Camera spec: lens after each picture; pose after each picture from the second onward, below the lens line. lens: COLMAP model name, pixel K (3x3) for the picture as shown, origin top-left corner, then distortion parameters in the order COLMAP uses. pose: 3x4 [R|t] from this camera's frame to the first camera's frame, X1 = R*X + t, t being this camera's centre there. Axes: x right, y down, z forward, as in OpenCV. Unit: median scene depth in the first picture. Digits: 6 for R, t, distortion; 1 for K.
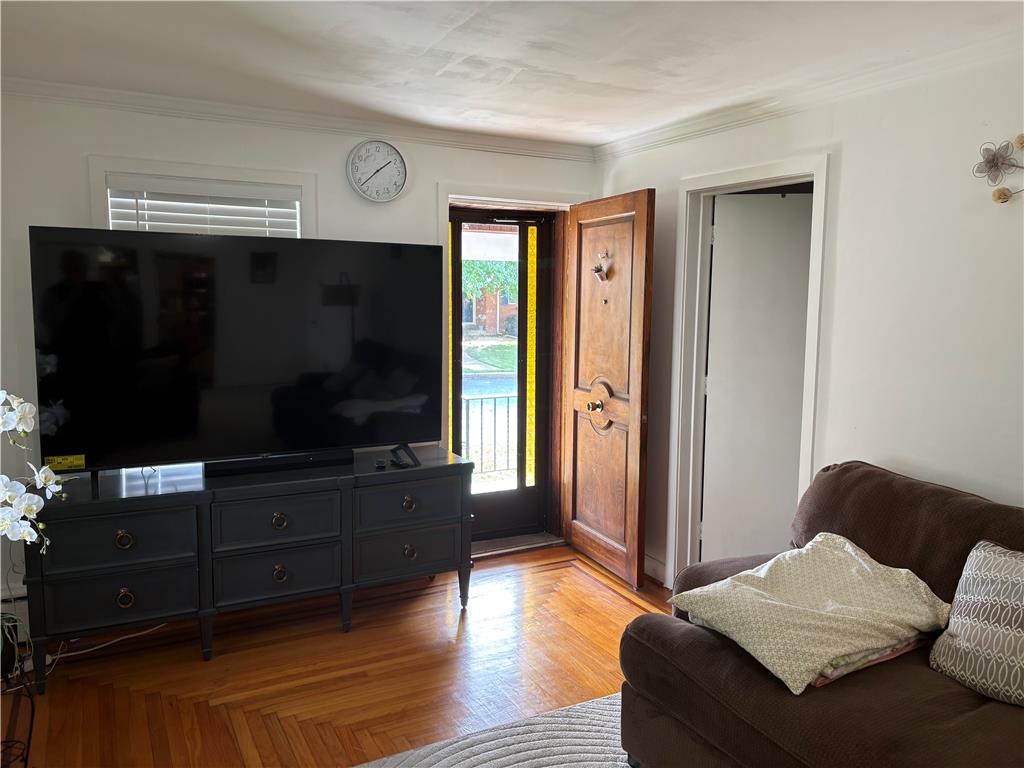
lens RADIAL K [[778.7, 0, 509.0], [0, 778.7, 384.4], [0, 0, 1]] dist [0.049440, -0.045264]
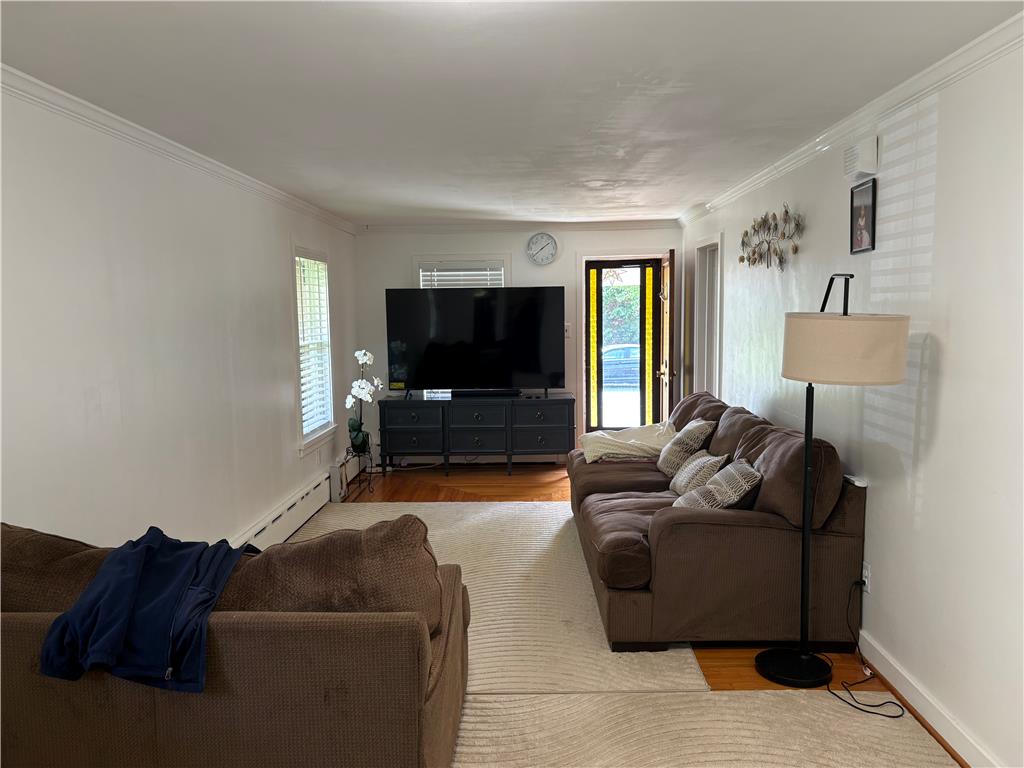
lens RADIAL K [[778.7, 0, 516.2], [0, 778.7, 384.6], [0, 0, 1]] dist [0.049440, -0.045264]
pose [[0.872561, 0.022415, -0.487991, 0.770548], [-0.025921, 0.999664, -0.000432, 0.073093], [0.487817, 0.013026, 0.872849, -0.763692]]
